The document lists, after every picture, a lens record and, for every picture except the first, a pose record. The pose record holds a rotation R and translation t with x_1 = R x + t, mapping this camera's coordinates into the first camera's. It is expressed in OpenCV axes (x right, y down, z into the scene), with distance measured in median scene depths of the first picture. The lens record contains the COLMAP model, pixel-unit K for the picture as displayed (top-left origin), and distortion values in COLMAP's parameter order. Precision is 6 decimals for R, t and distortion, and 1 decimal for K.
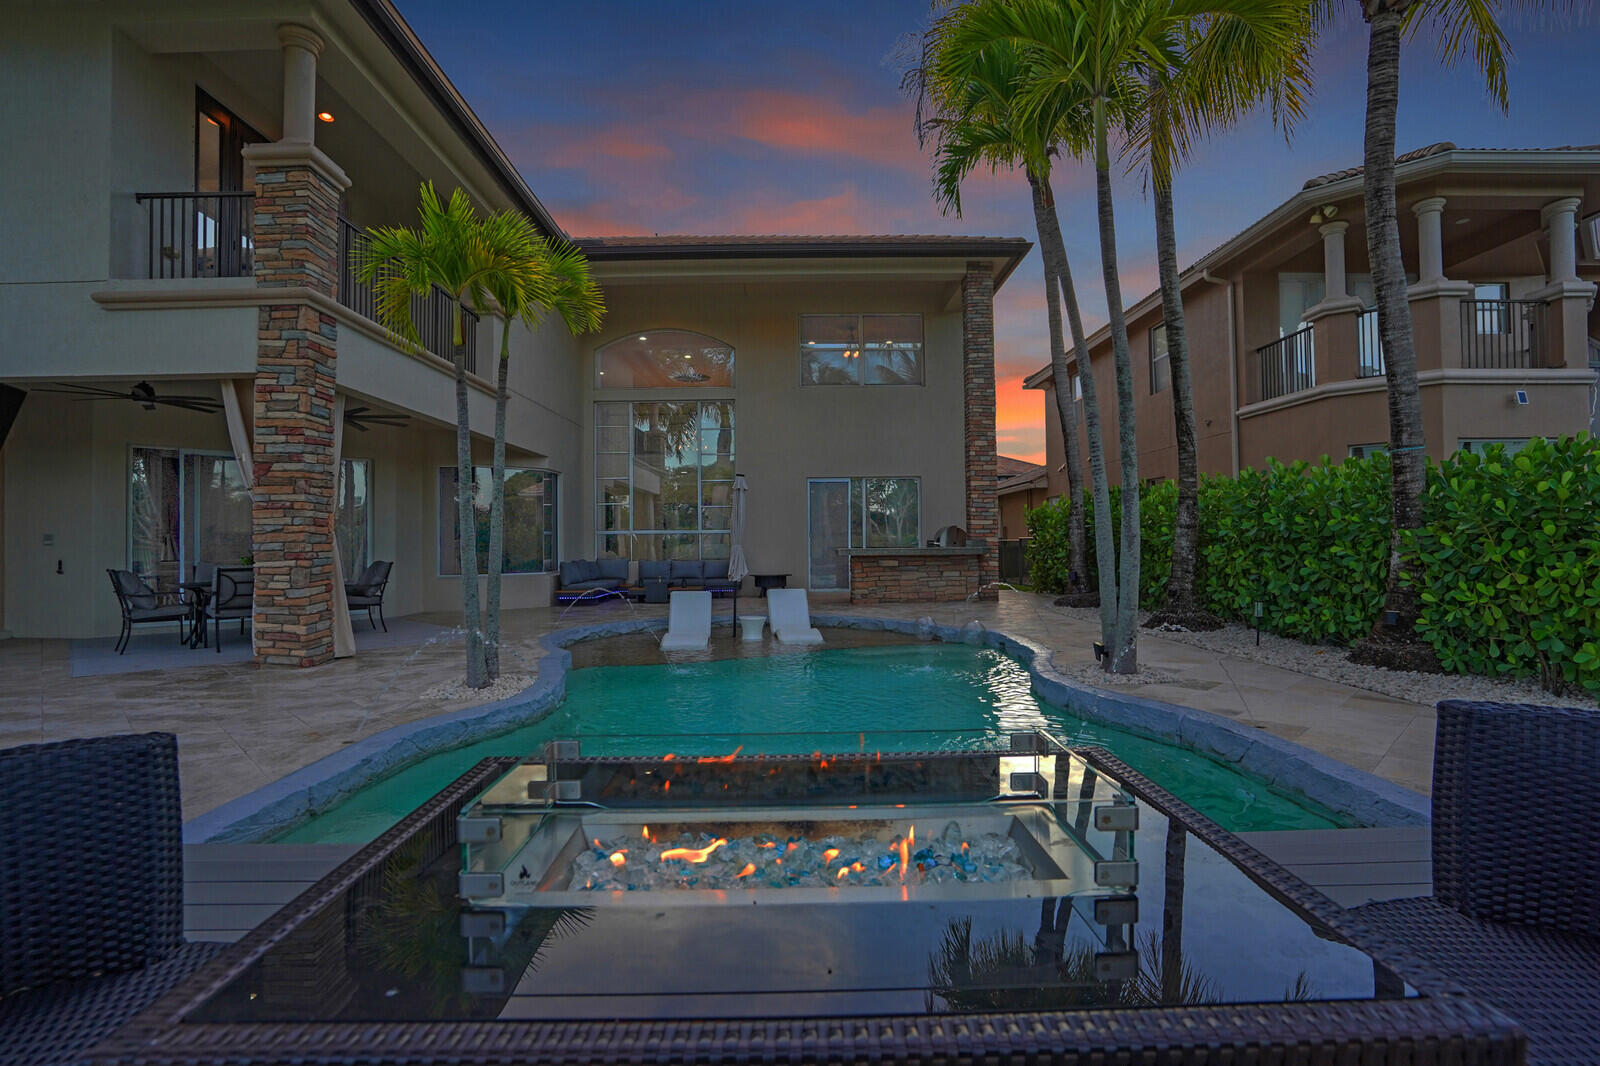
lens RADIAL K [[779.3, 0, 794.0], [0, 779.3, 530.6], [0, 0, 1]] dist [-0.046497, 0.020212]
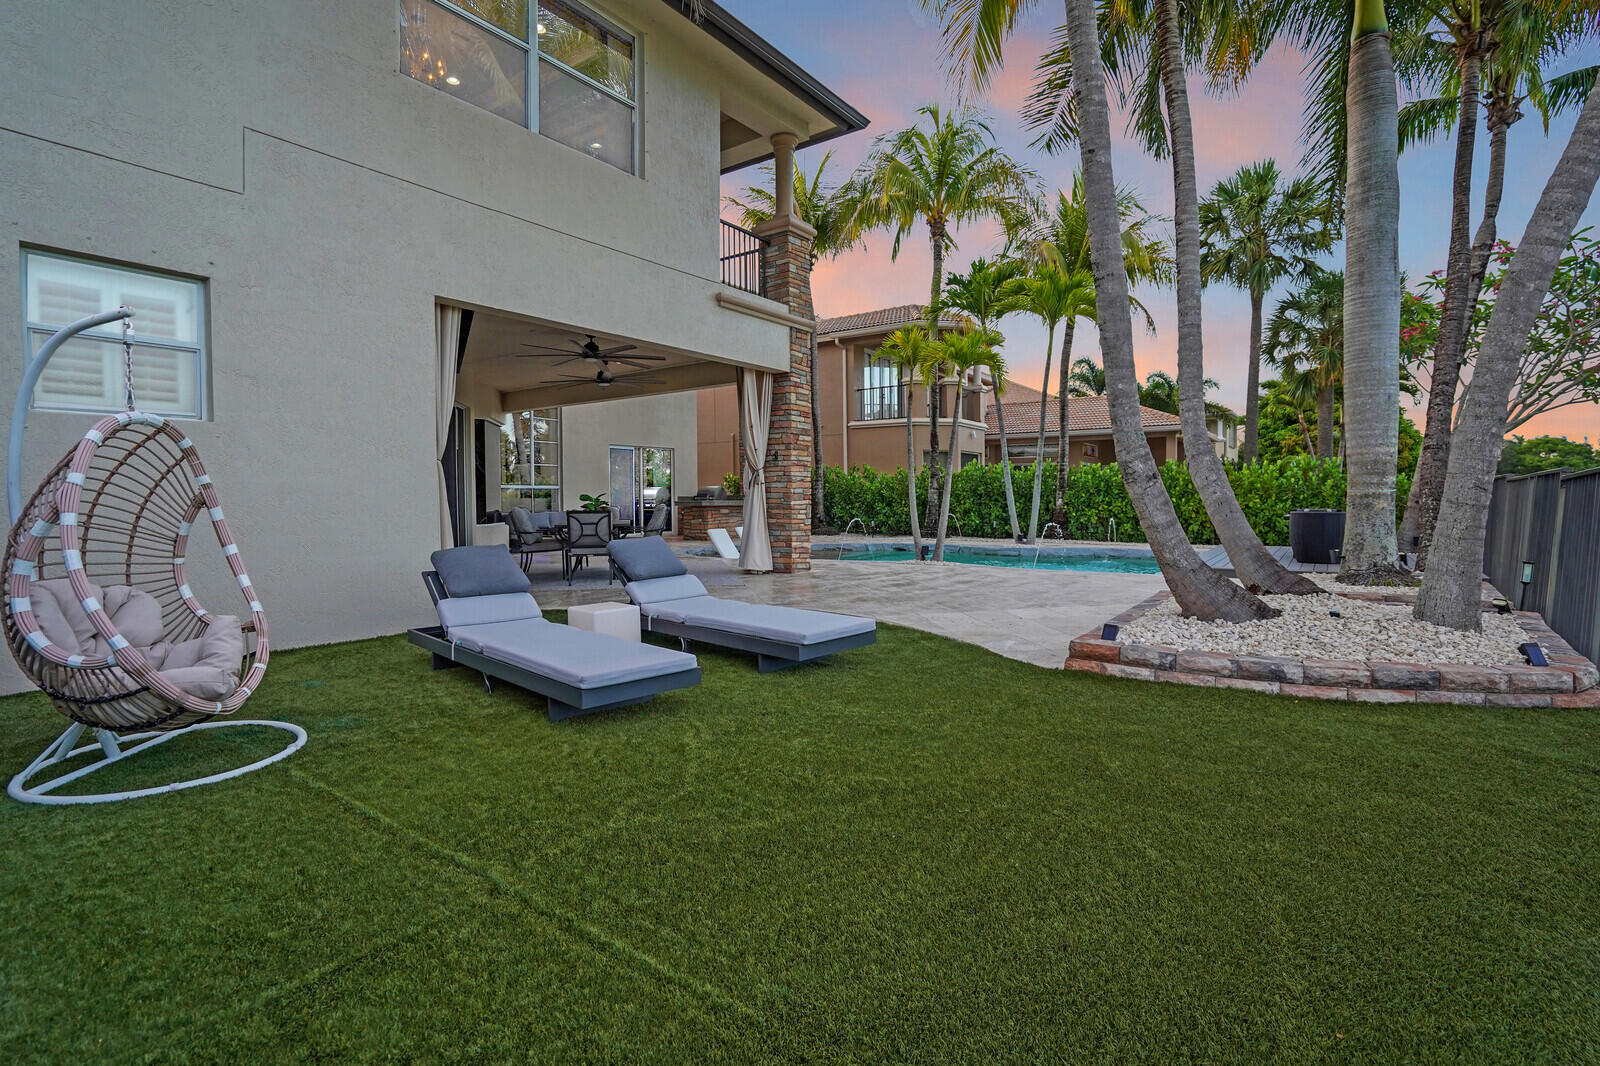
lens RADIAL K [[752.8, 0, 800.0], [0, 752.8, 533.0], [0, 0, 1]] dist [-0.065612, 0.028819]
pose [[0.615380, -0.024768, 0.787841, -1.796767], [-0.015528, 0.998931, 0.043533, 0.038376], [-0.788077, -0.039023, 0.614338, 0.082917]]
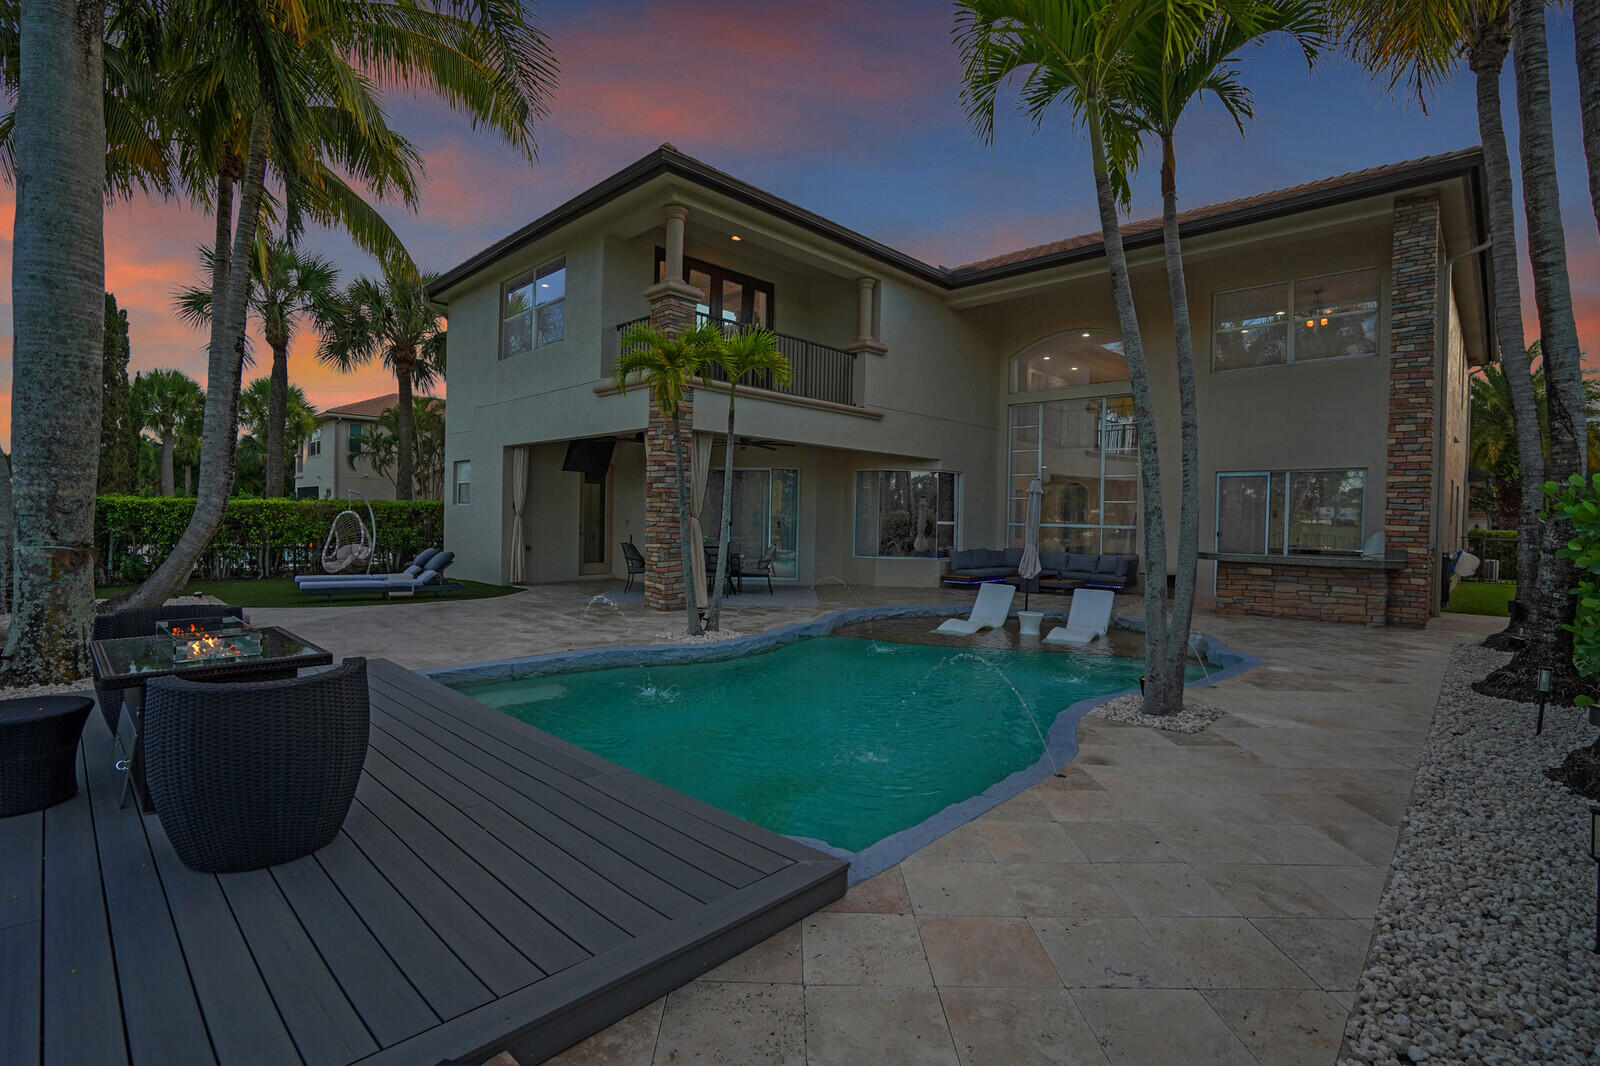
lens RADIAL K [[752.8, 0, 800.0], [0, 752.8, 533.0], [0, 0, 1]] dist [-0.065612, 0.028819]
pose [[0.713552, 0.038053, -0.699568, 0.640432], [-0.016463, 0.999159, 0.037558, -0.046660], [0.700408, -0.015283, 0.713579, 0.079225]]
